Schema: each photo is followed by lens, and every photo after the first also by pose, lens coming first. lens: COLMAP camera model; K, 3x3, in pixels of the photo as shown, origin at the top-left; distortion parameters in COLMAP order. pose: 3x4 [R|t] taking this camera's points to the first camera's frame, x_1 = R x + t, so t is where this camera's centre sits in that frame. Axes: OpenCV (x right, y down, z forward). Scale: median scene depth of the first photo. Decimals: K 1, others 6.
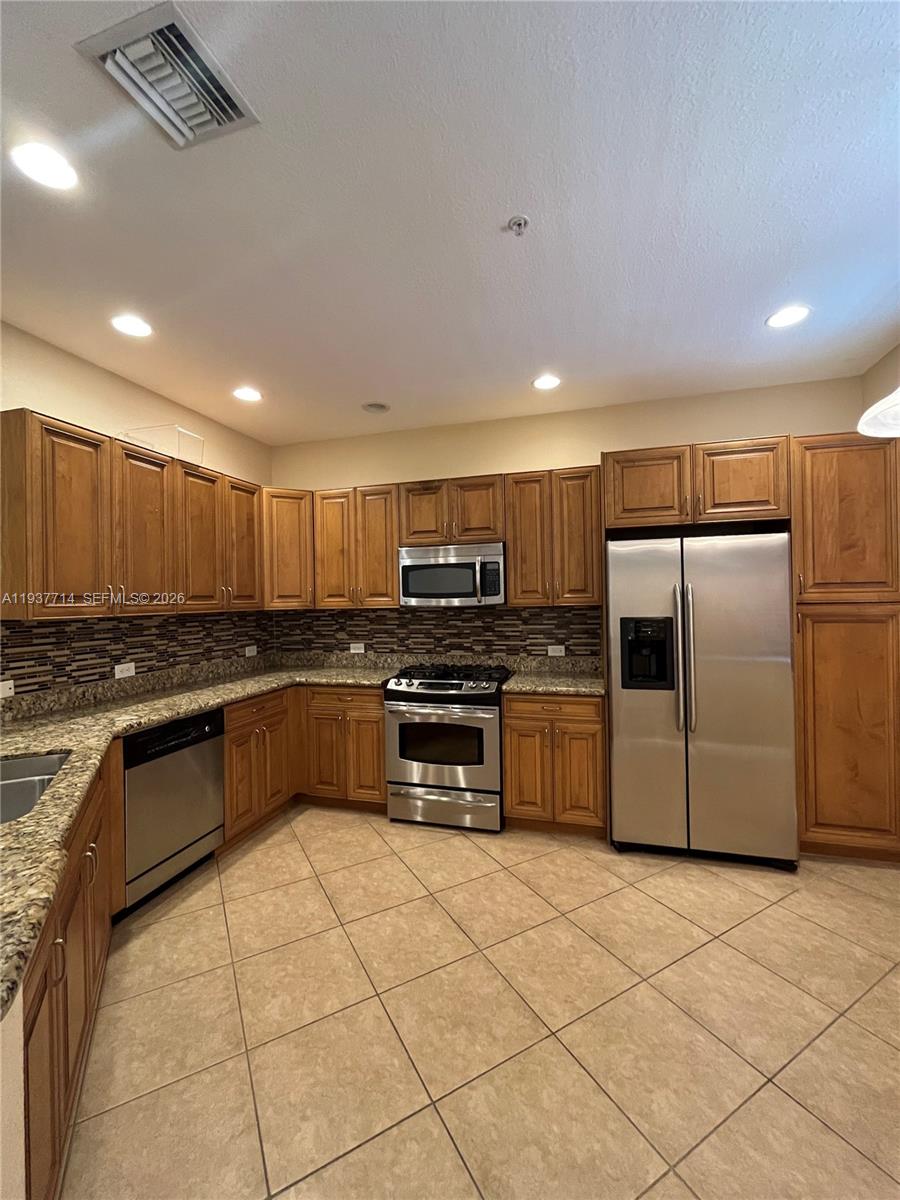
lens RADIAL K [[489.0, 0, 451.1], [0, 489.0, 598.0], [0, 0, 1]] dist [-0.002729, -0.000020]
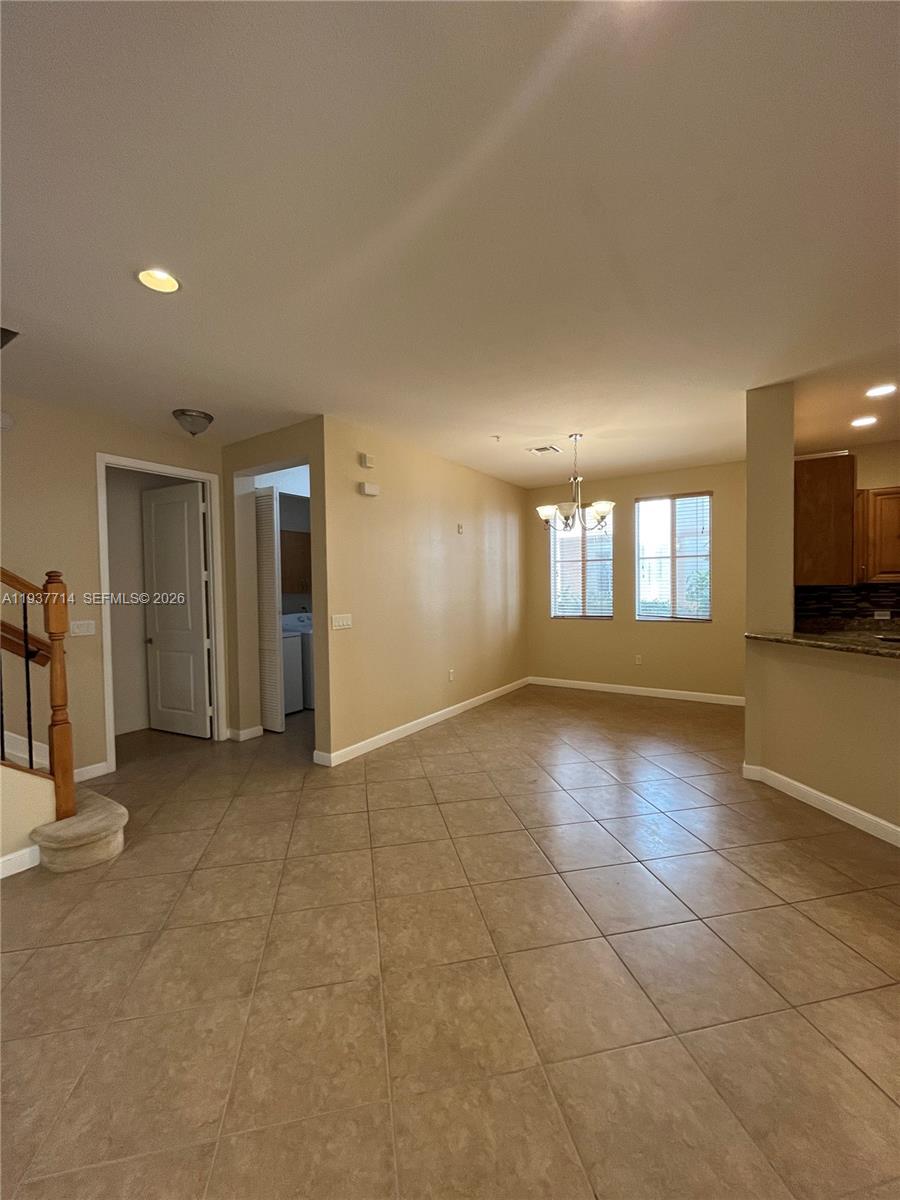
lens RADIAL K [[490.7, 0, 450.1], [0, 490.7, 598.1], [0, 0, 1]] dist [-0.002542, 0.000104]
pose [[0.953944, 0.009255, -0.299843, -1.051543], [0.002278, 0.999272, 0.038092, 0.011629], [0.299977, -0.037021, 0.953228, -0.621619]]
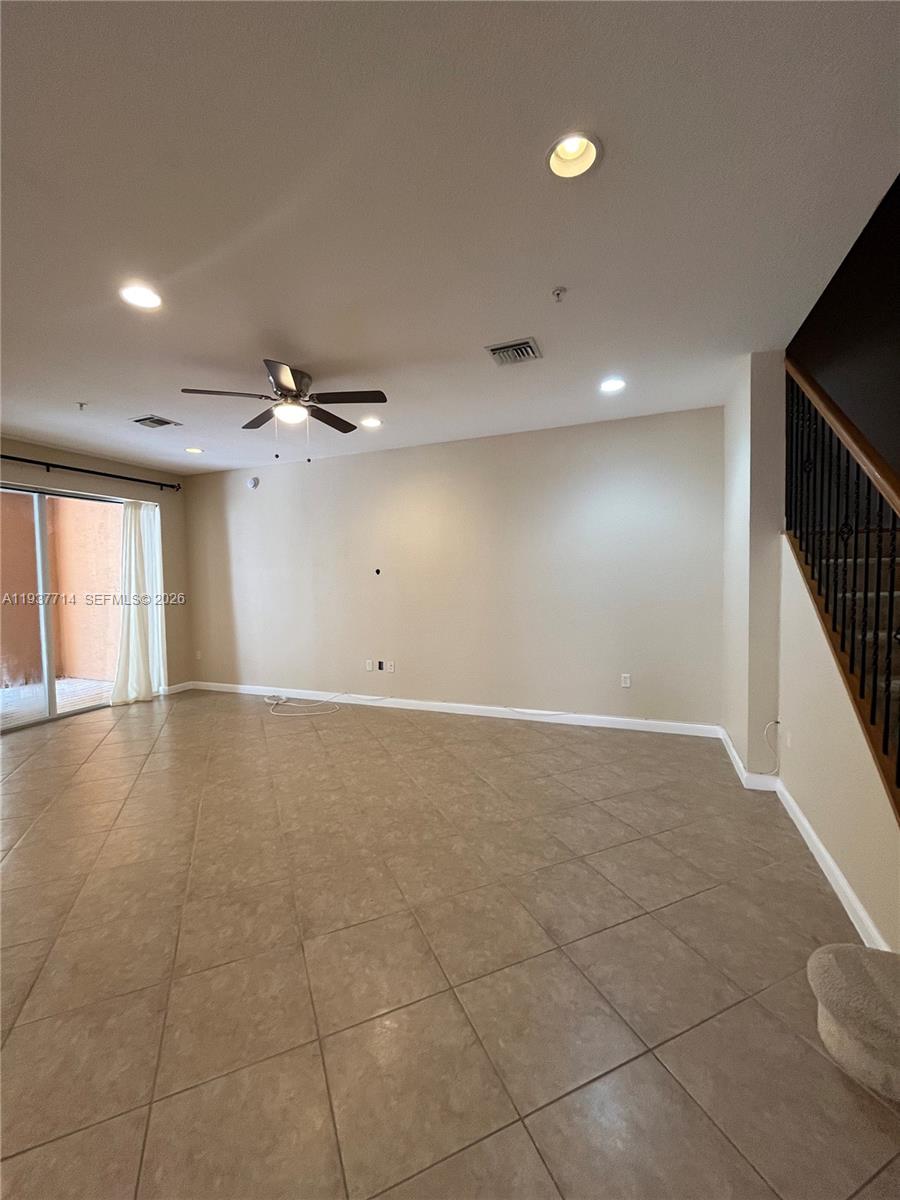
lens RADIAL K [[487.2, 0, 450.0], [0, 487.2, 600.0], [0, 0, 1]] dist [-0.000831, 0.000099]
pose [[-0.994716, 0.028593, 0.098605, -1.541679], [0.032663, 0.998669, 0.039918, 0.030594], [-0.097332, 0.042928, -0.994326, 0.430111]]
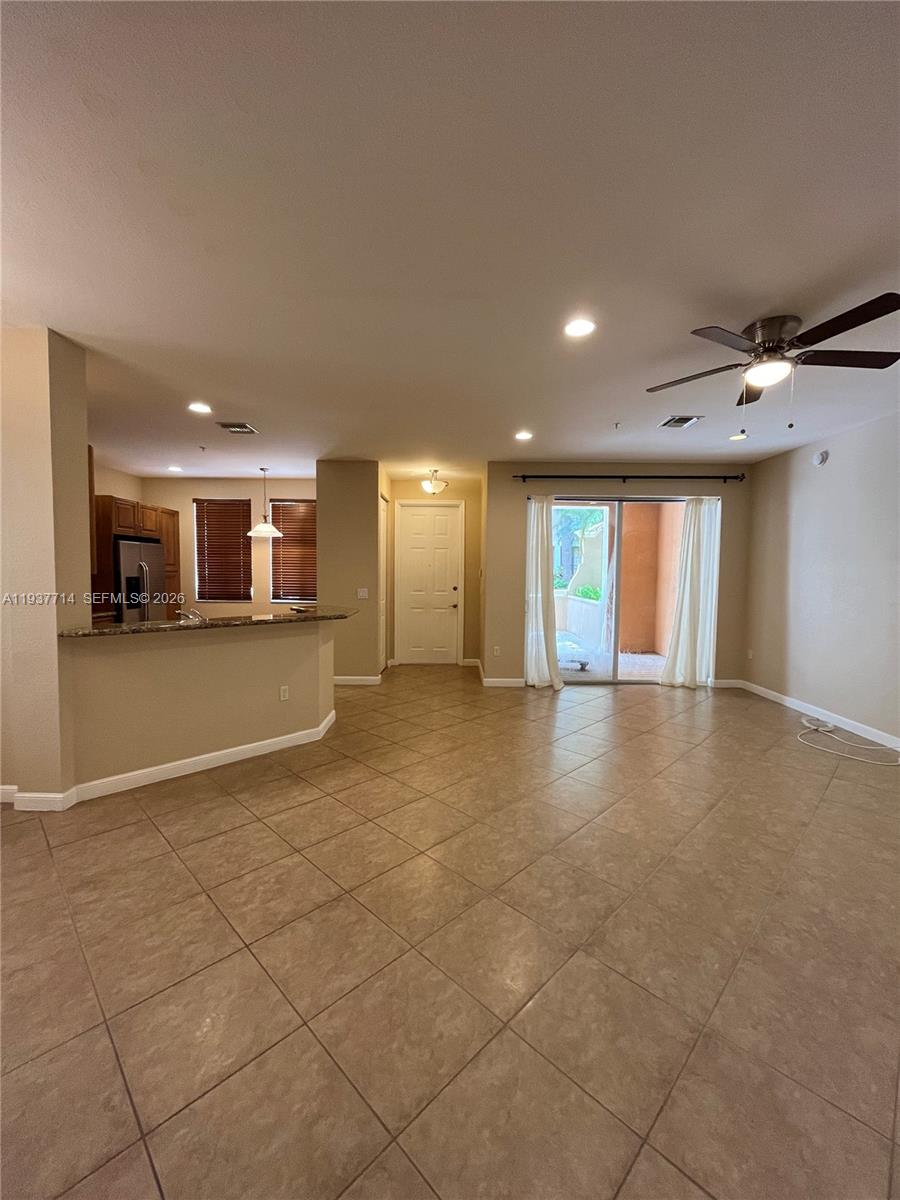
lens RADIAL K [[489.0, 0, 451.1], [0, 489.0, 598.0], [0, 0, 1]] dist [-0.002729, -0.000020]
pose [[-0.277410, -0.039449, 0.959941, -1.788558], [-0.011797, 0.999221, 0.037654, 0.028731], [-0.960679, -0.000879, -0.277659, 0.180855]]
